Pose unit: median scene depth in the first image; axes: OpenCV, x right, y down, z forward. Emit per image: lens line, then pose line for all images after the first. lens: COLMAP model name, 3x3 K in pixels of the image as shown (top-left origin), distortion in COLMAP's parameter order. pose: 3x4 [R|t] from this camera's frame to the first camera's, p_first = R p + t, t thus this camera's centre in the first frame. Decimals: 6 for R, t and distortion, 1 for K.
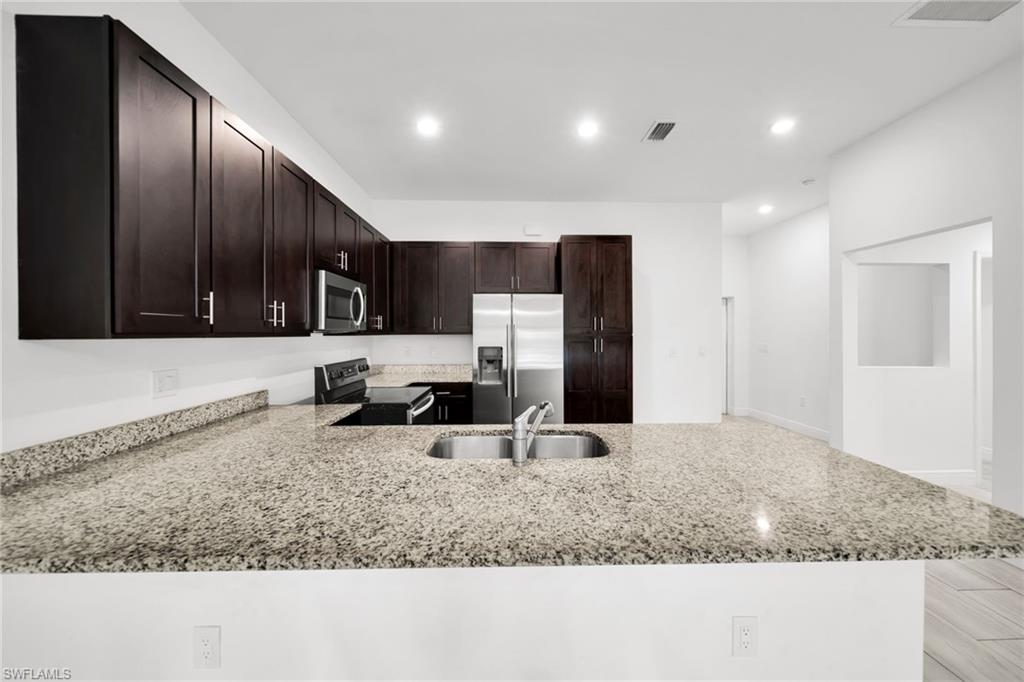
lens RADIAL K [[356.2, 0, 508.9], [0, 356.2, 339.0], [0, 0, 1]] dist [0.001510, -0.000375]
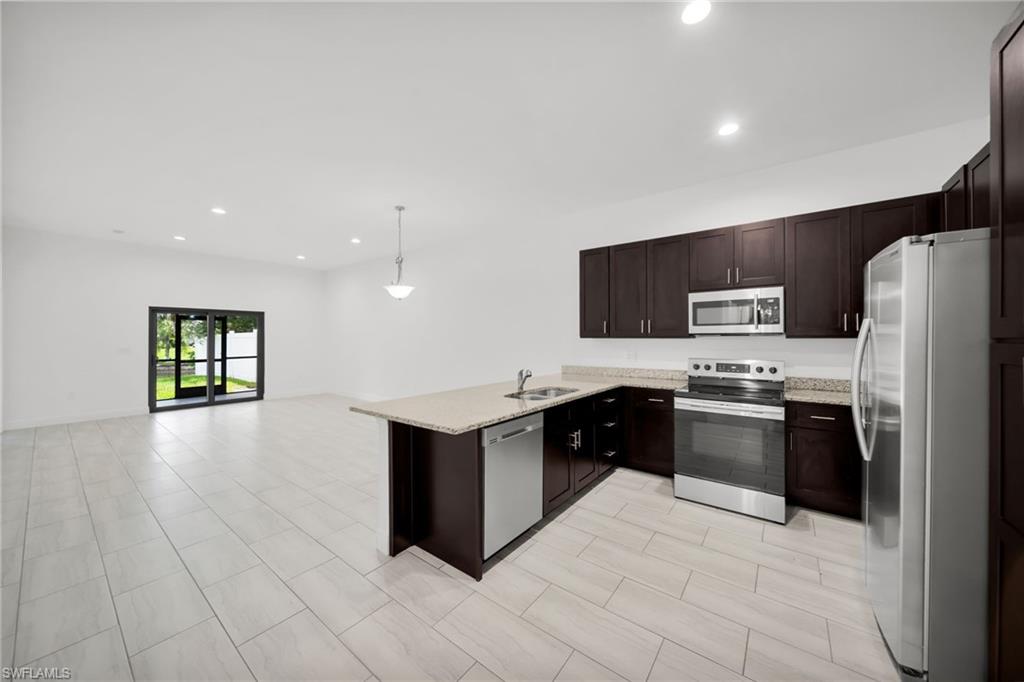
lens RADIAL K [[356.2, 0, 516.7], [0, 356.2, 338.3], [0, 0, 1]] dist [0.001510, -0.000375]
pose [[-0.611388, 0.003320, -0.791324, 0.734239], [-0.010200, 0.999875, 0.012076, -0.012245], [0.791265, 0.015454, -0.611277, 0.910907]]
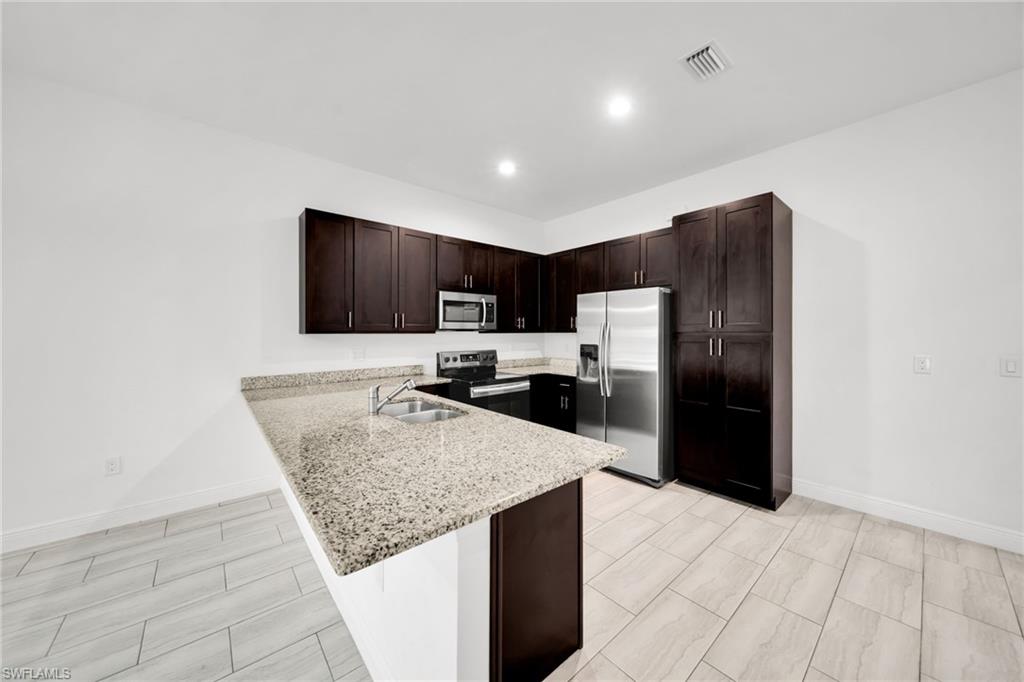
lens RADIAL K [[356.2, 0, 512.4], [0, 356.2, 330.8], [0, 0, 1]] dist [0.001510, -0.000375]
pose [[0.637714, -0.001793, -0.770271, 0.601020], [-0.011810, 0.999857, -0.012105, -0.002087], [0.770182, 0.016816, 0.637602, 0.170252]]
